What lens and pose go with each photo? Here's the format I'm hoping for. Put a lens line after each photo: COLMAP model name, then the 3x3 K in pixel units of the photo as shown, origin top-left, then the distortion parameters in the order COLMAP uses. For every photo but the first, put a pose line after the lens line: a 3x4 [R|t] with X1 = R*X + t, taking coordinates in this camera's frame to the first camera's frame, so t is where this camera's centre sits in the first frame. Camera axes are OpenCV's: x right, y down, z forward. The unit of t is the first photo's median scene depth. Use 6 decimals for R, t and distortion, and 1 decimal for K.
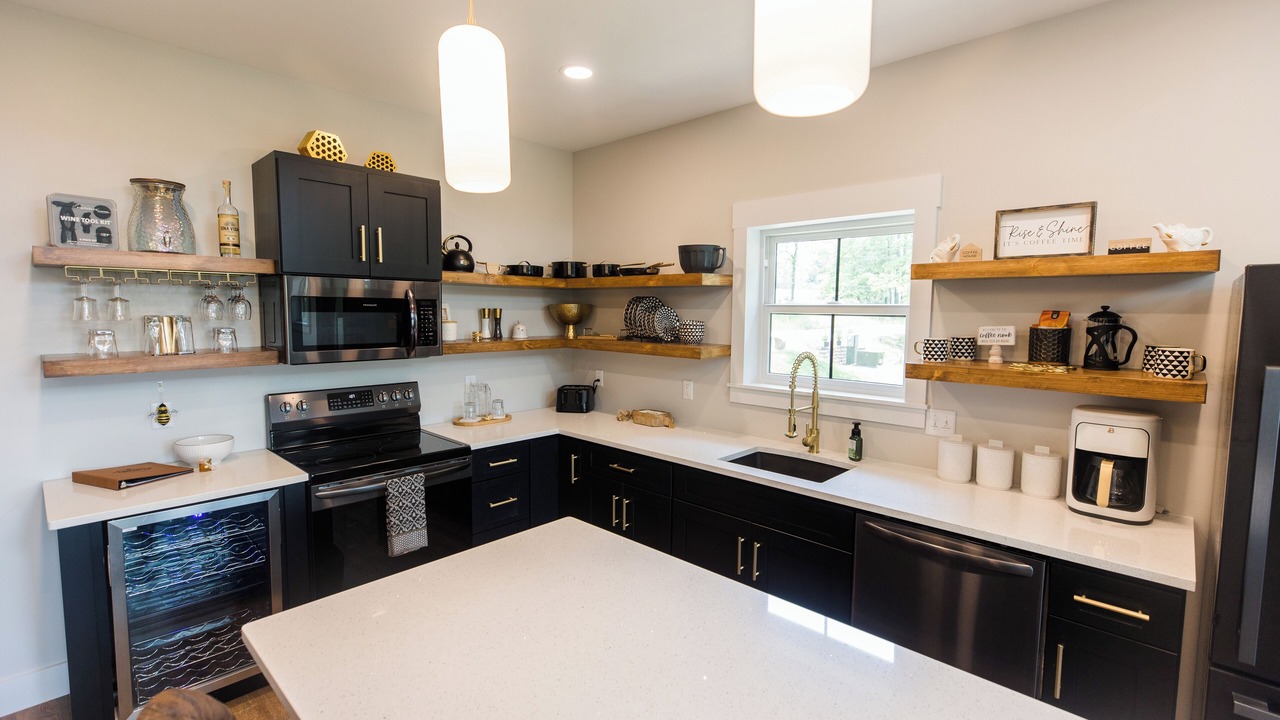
lens RADIAL K [[572.3, 0, 639.6], [0, 572.3, 356.3], [0, 0, 1]] dist [0.004083, 0.000661]
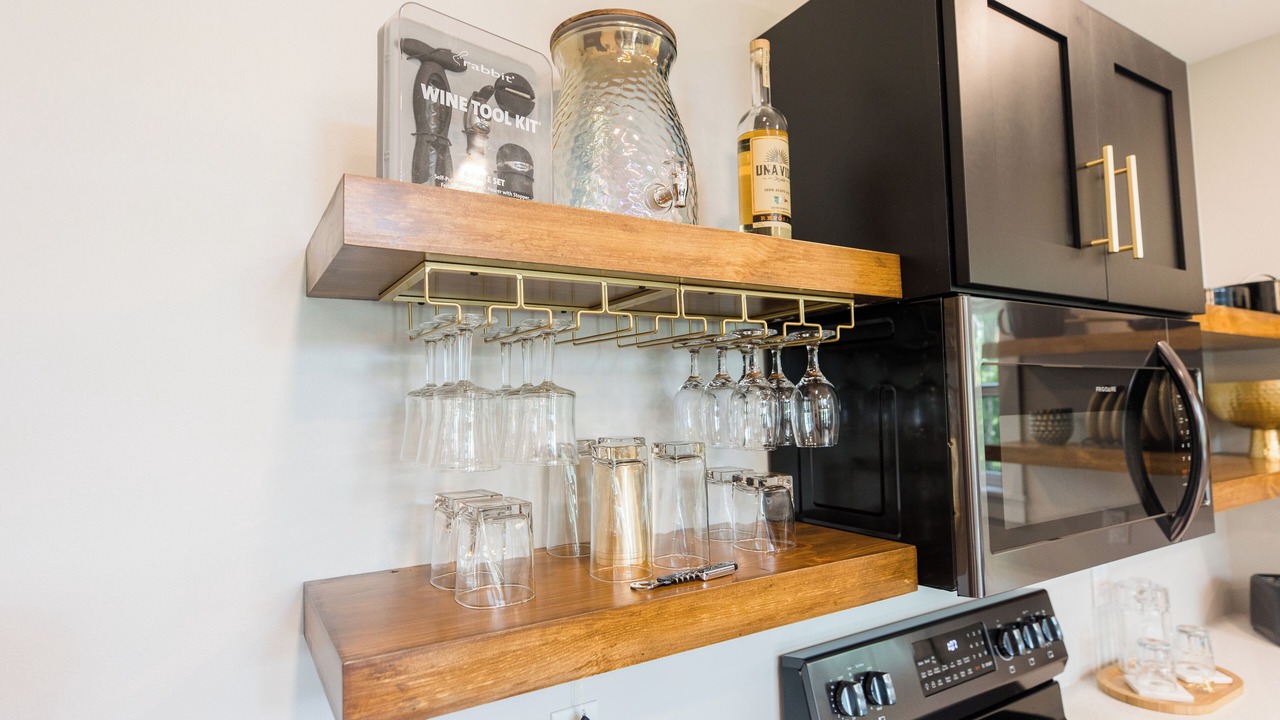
lens RADIAL K [[613.0, 0, 591.9], [0, 613.0, 359.8], [0, 0, 1]] dist [0.001547, 0.000352]
pose [[0.948309, -0.043250, -0.314388, -0.666923], [-0.002894, 0.989450, -0.144846, -0.059029], [0.317336, 0.138269, 0.938179, 0.610848]]
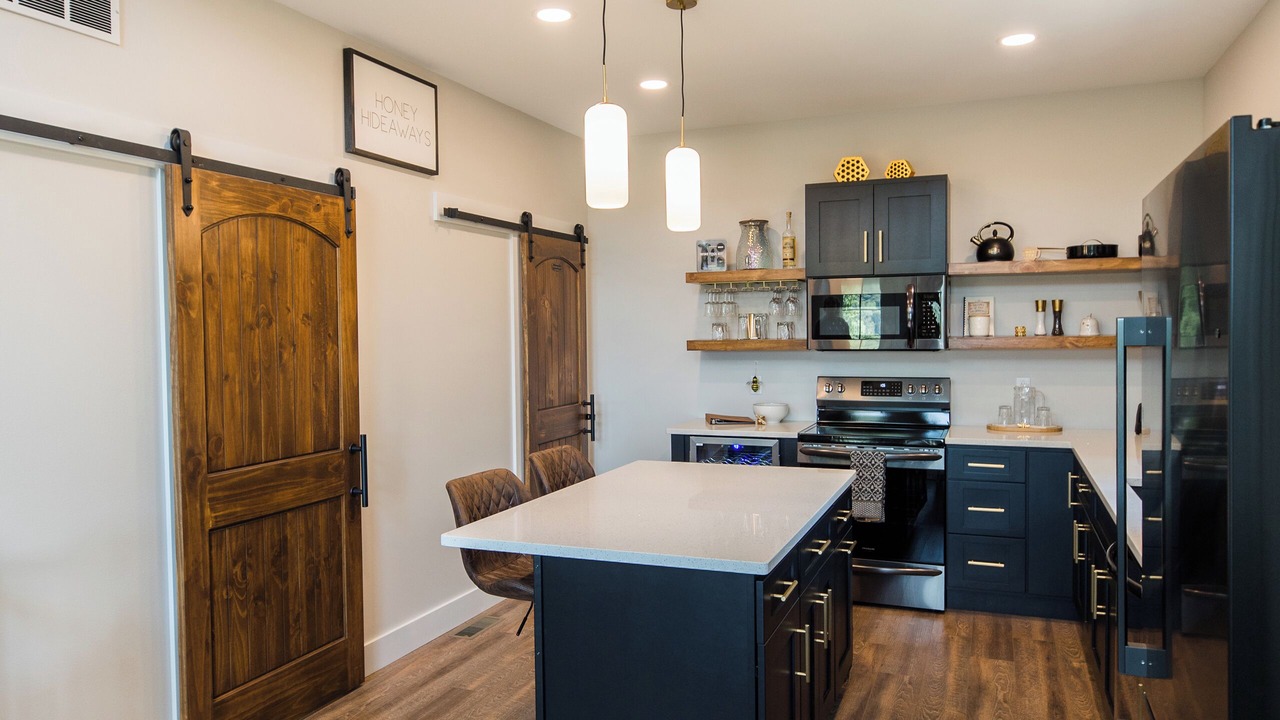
lens RADIAL K [[898.1, 0, 619.4], [0, 898.1, 351.5], [0, 0, 1]] dist [-0.002733, 0.000391]
pose [[0.349134, 0.008073, -0.937038, 1.043670], [-0.061275, 0.998019, -0.014232, 0.068880], [0.935067, 0.062386, 0.348937, -0.075479]]
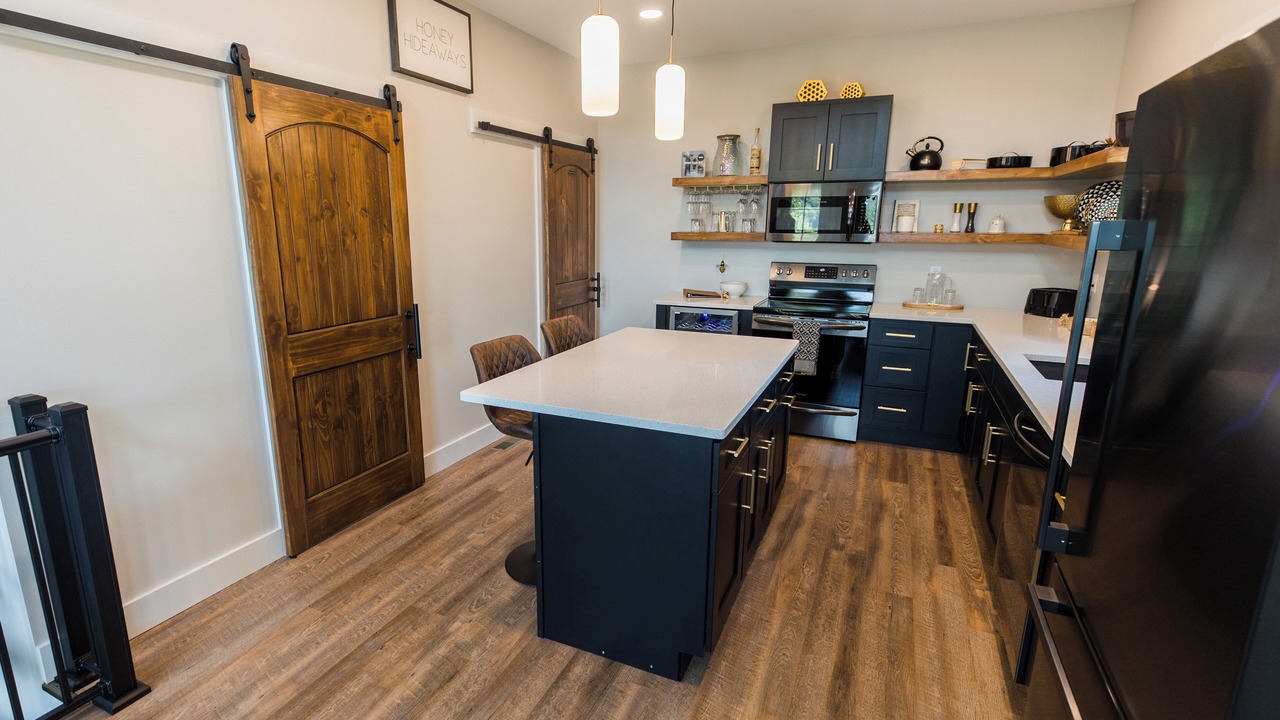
lens RADIAL K [[613.0, 0, 591.9], [0, 613.0, 359.8], [0, 0, 1]] dist [0.001547, 0.000352]
pose [[0.294205, 0.199955, -0.934591, 0.884041], [-0.075823, 0.979671, 0.185731, 0.055887], [0.952730, 0.016220, 0.303386, 0.011622]]
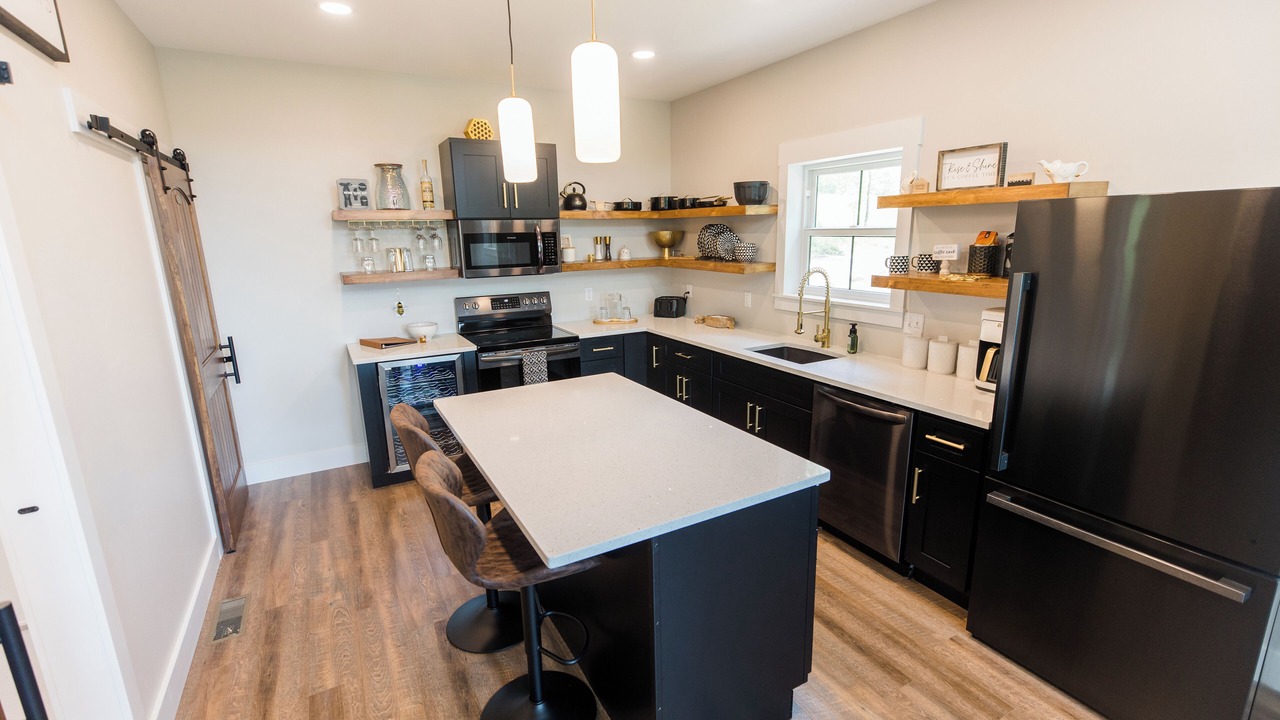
lens RADIAL K [[565.8, 0, 640.0], [0, 565.8, 360.0], [0, 0, 1]] dist [0.000686, 0.000232]
pose [[0.954178, 0.040062, -0.296547, 0.302218], [0.003336, 0.989512, 0.144411, 0.013255], [0.299222, -0.138783, 0.944037, -0.335375]]
